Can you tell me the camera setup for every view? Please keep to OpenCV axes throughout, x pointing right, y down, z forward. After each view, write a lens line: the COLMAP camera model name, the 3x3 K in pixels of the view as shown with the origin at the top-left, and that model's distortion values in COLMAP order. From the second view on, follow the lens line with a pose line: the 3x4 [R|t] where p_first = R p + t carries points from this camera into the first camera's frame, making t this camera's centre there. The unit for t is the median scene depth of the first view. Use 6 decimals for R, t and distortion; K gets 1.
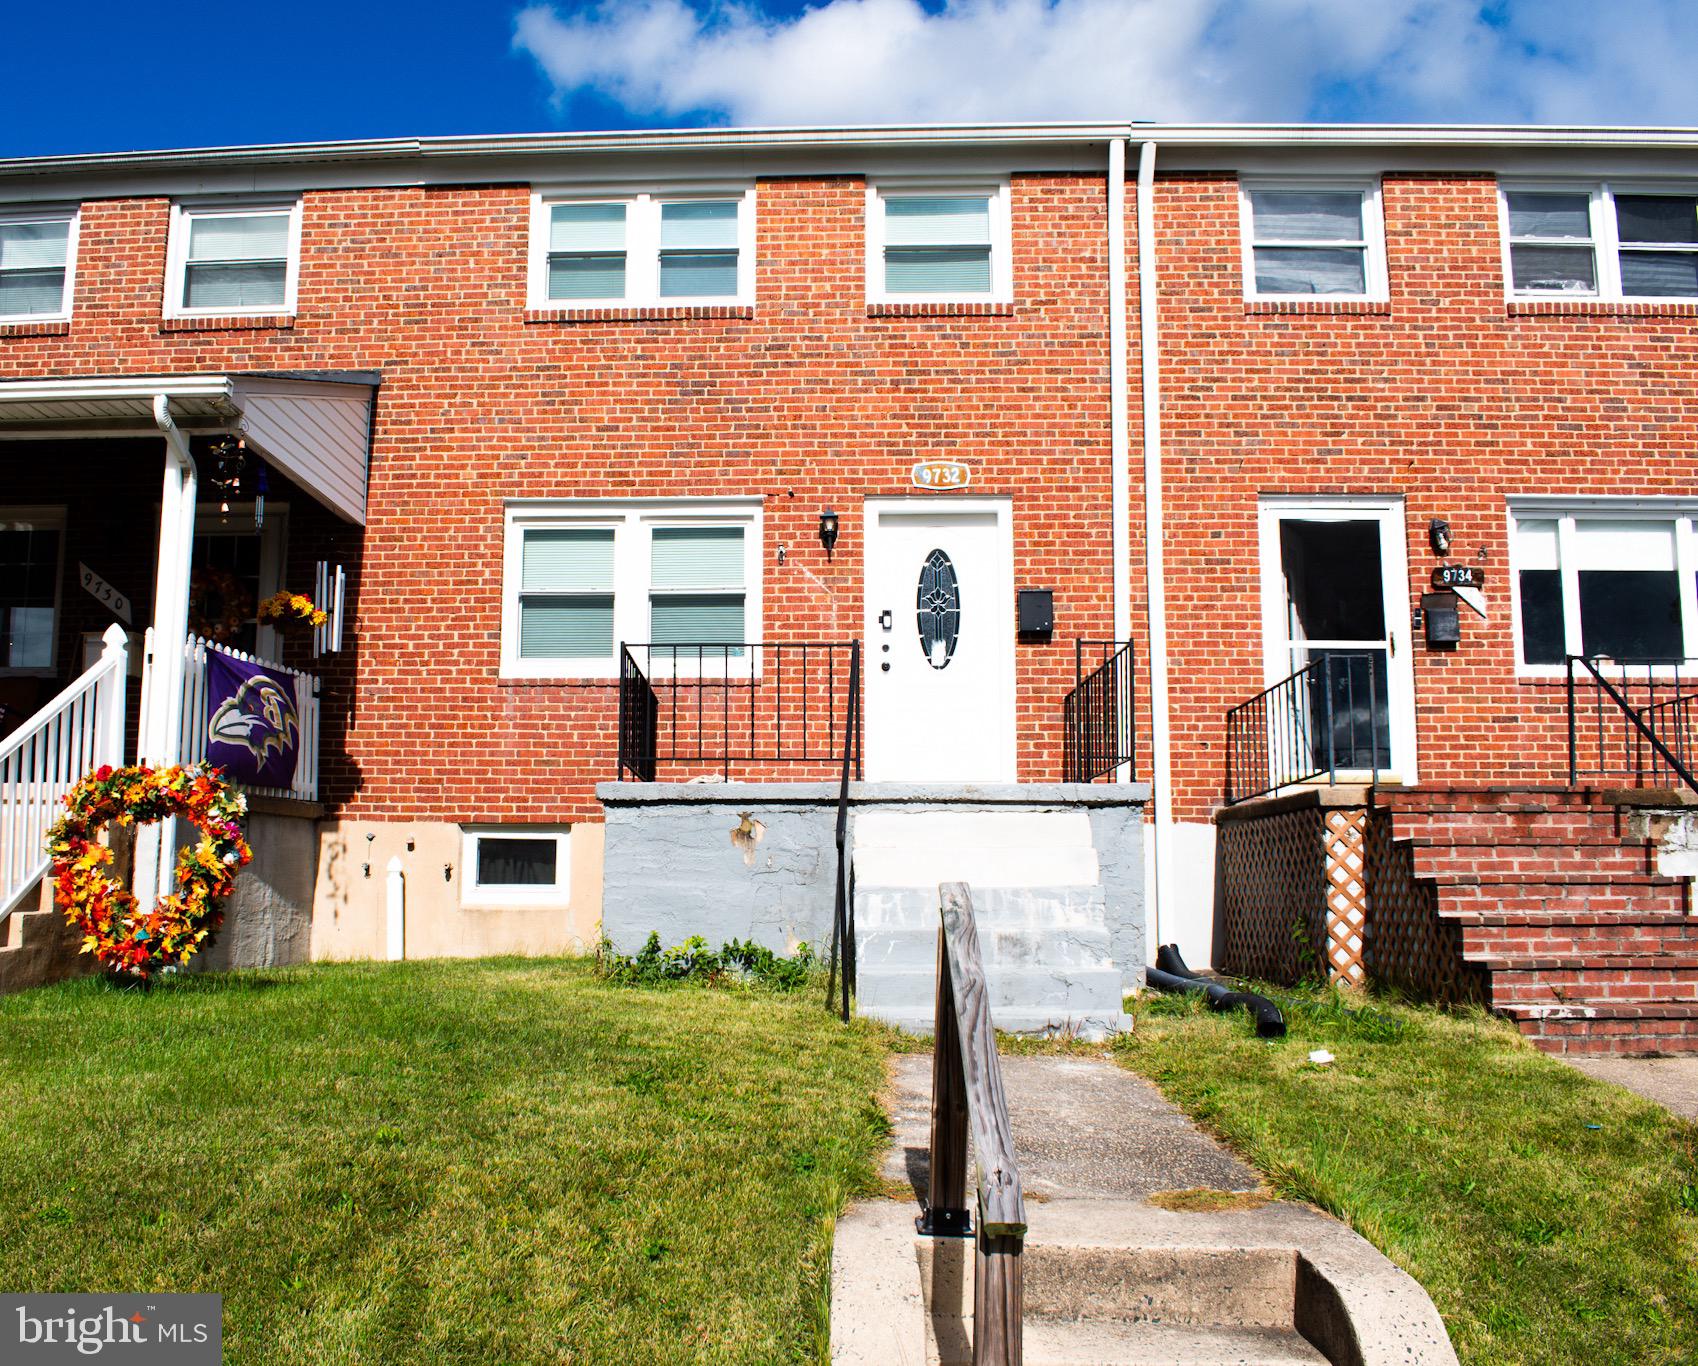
lens RADIAL K [[1658.1, 0, 846.2], [0, 1658.1, 682.3], [0, 0, 1]] dist [-0.094333, 0.000000]
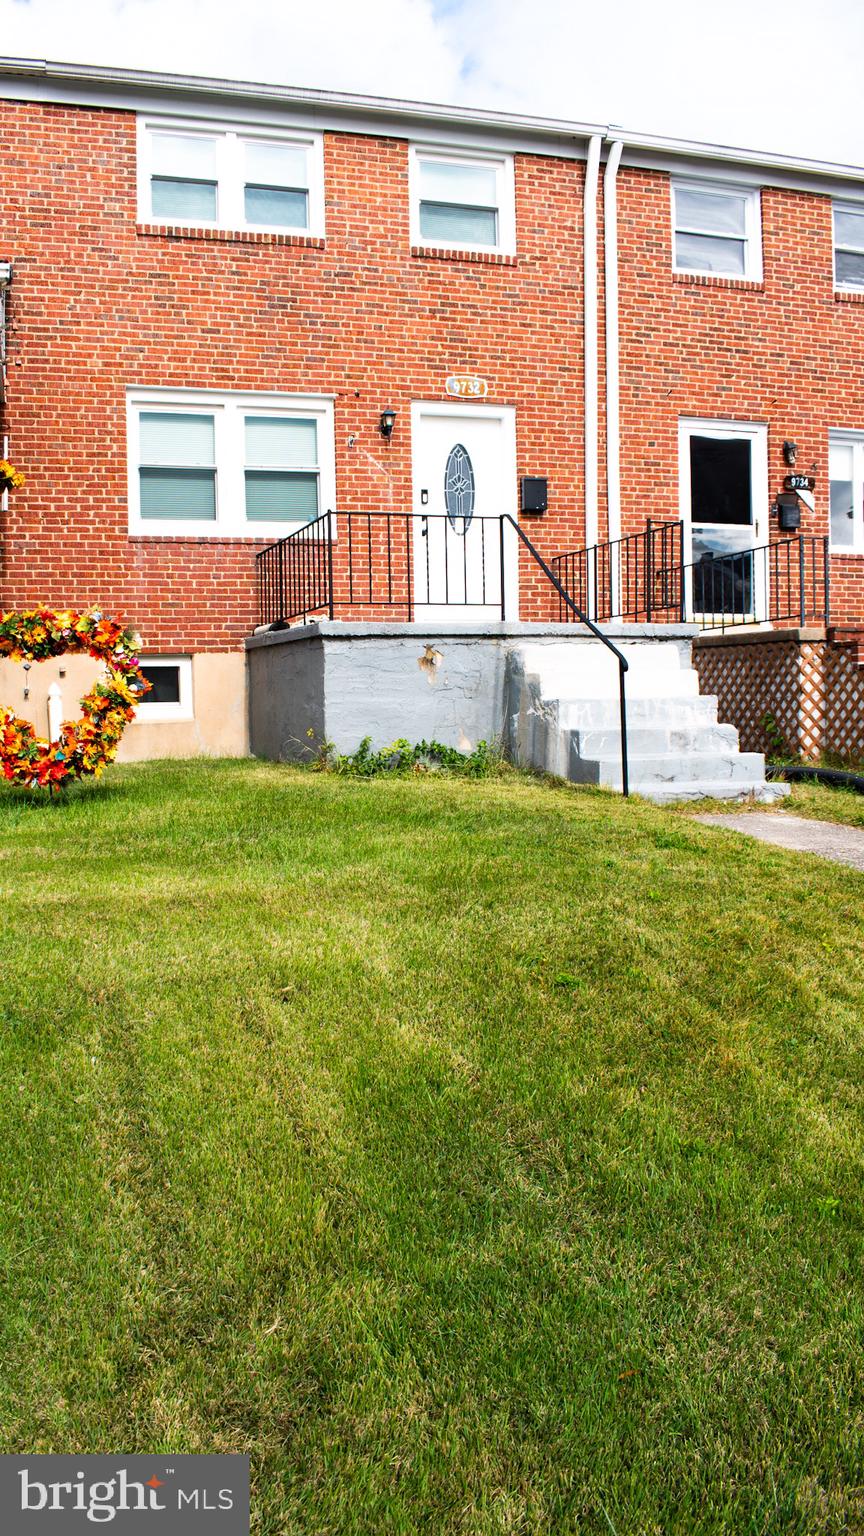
lens RADIAL K [[1228.1, 0, 431.8], [0, 1228.1, 771.0], [0, 0, 1]] dist [-0.096268, 0.017945]
pose [[0.943039, -0.038304, 0.330469, -0.299515], [-0.023379, 0.983263, 0.180684, 0.000872], [-0.331859, -0.178118, 0.926360, 0.059686]]
